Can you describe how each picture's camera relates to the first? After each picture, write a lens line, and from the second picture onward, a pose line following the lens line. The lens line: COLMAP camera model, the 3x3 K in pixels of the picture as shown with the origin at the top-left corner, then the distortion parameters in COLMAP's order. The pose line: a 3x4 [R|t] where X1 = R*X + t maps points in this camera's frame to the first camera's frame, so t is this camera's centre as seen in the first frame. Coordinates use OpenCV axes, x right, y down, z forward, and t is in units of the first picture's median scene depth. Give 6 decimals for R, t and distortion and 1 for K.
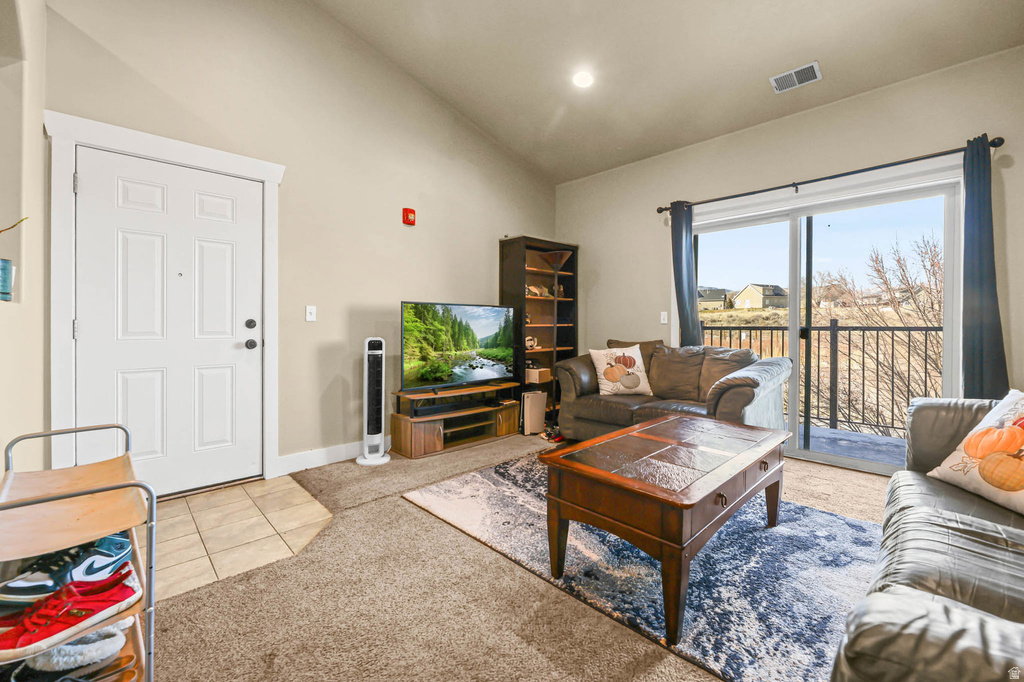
lens RADIAL K [[421.8, 0, 508.5], [0, 421.8, 323.0], [0, 0, 1]] dist [0.001228, -0.000125]
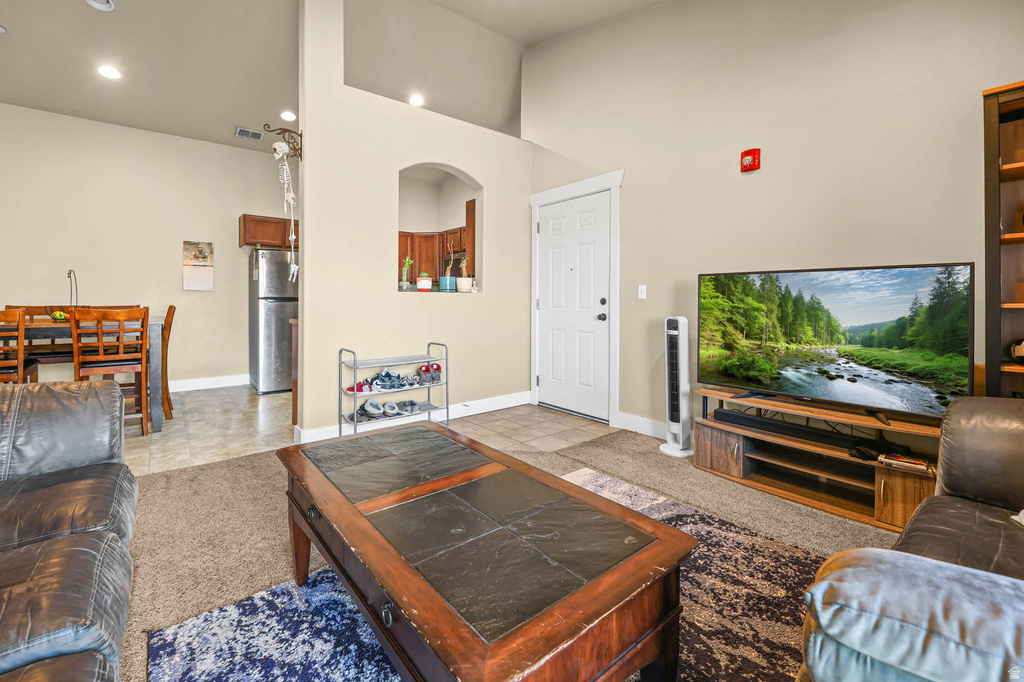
lens RADIAL K [[427.4, 0, 496.5], [0, 427.4, 303.0], [0, 0, 1]] dist [0.002001, -0.000117]
pose [[-0.092030, 0.002504, -0.995753, 0.604676], [0.000097, 0.999997, 0.002506, 0.004203], [0.995756, 0.000134, -0.092030, 0.665952]]
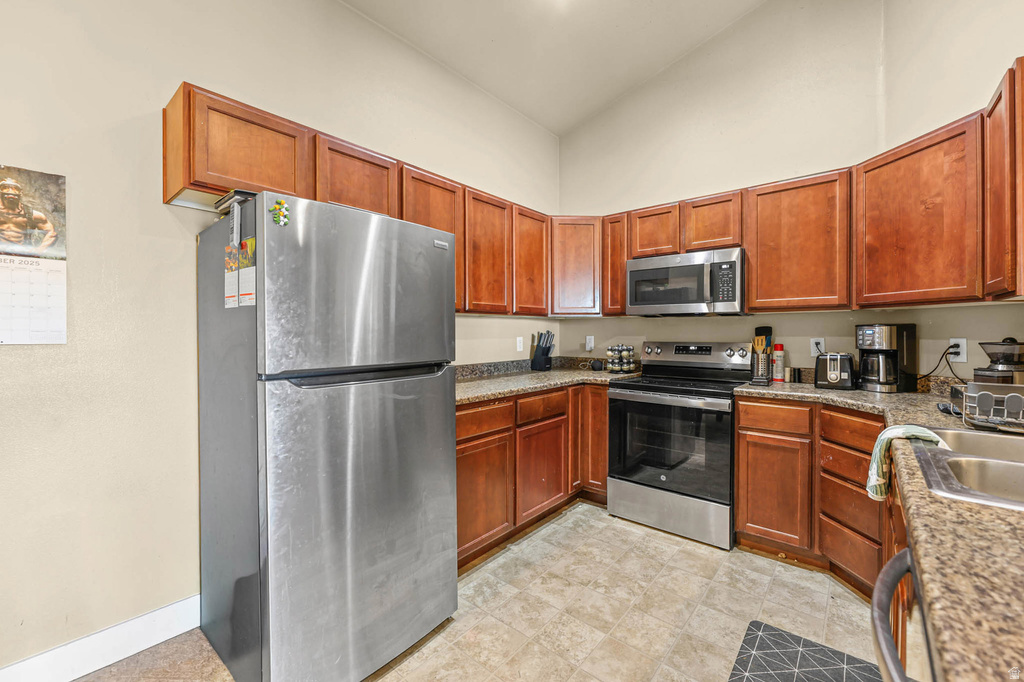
lens RADIAL K [[422.2, 0, 506.8], [0, 422.2, 333.0], [0, 0, 1]] dist [-0.000559, -0.000309]
pose [[0.103795, -0.000545, -0.994599, -0.360648], [0.003075, 0.999995, -0.000227, -0.045632], [0.994594, -0.003035, 0.103796, -0.088083]]
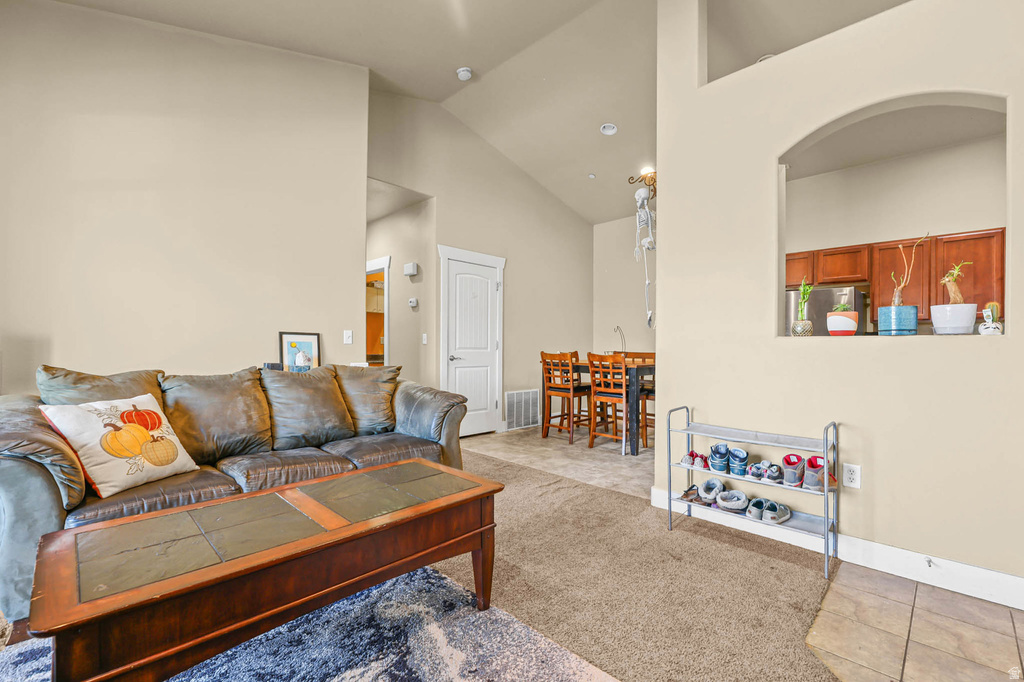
lens RADIAL K [[446.8, 0, 516.7], [0, 446.8, 343.9], [0, 0, 1]] dist [0.001554, 0.000132]
pose [[-0.999260, -0.010514, -0.037000, 0.043161], [-0.010241, 0.999919, -0.007576, 0.001248], [0.037077, -0.007191, -0.999287, 1.043215]]
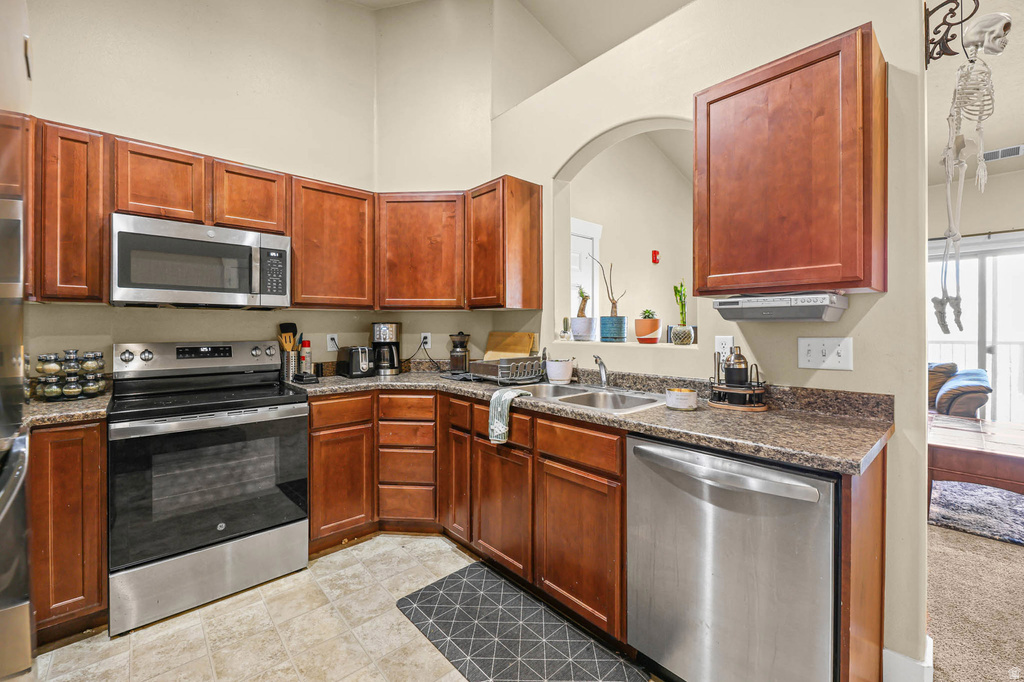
lens RADIAL K [[415.3, 0, 511.3], [0, 415.3, 328.1], [0, 0, 1]] dist [-0.001594, -0.000734]
pose [[0.999663, -0.004168, -0.025635, -0.676885], [0.004218, 0.999989, 0.001892, -0.046840], [0.025627, -0.001999, 0.999670, -0.264147]]
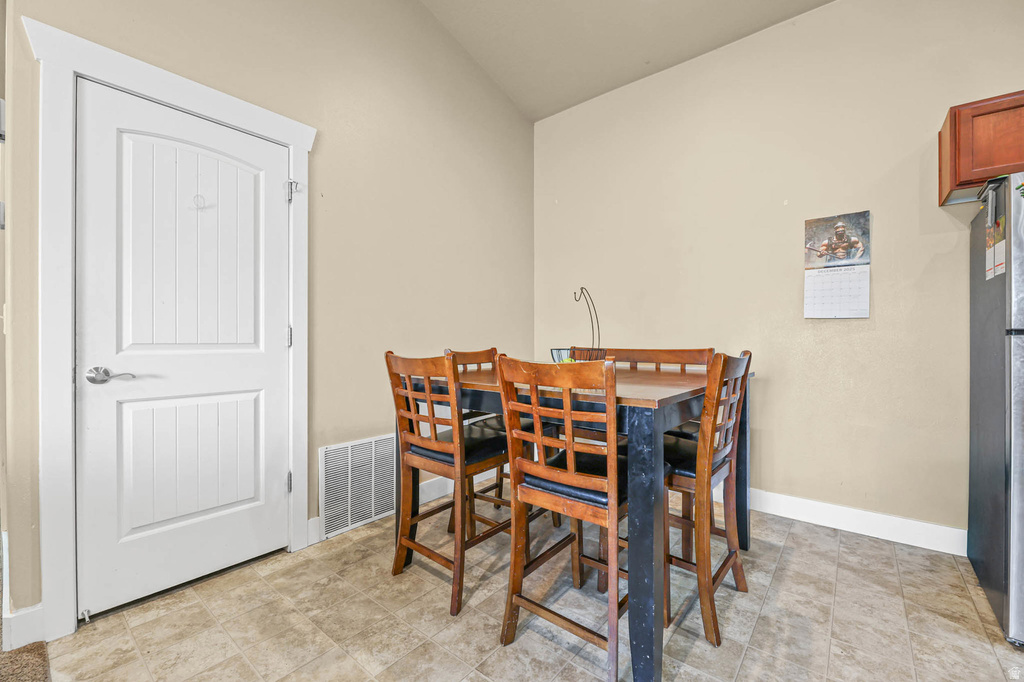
lens RADIAL K [[417.0, 0, 512.0], [0, 417.0, 341.0], [0, 0, 1]] dist [-0.001761, -0.000223]
pose [[-0.992704, -0.000680, -0.120572, -0.189506], [-0.000856, 0.999999, 0.001404, 0.000911], [0.120571, 0.001497, -0.992704, 0.100845]]
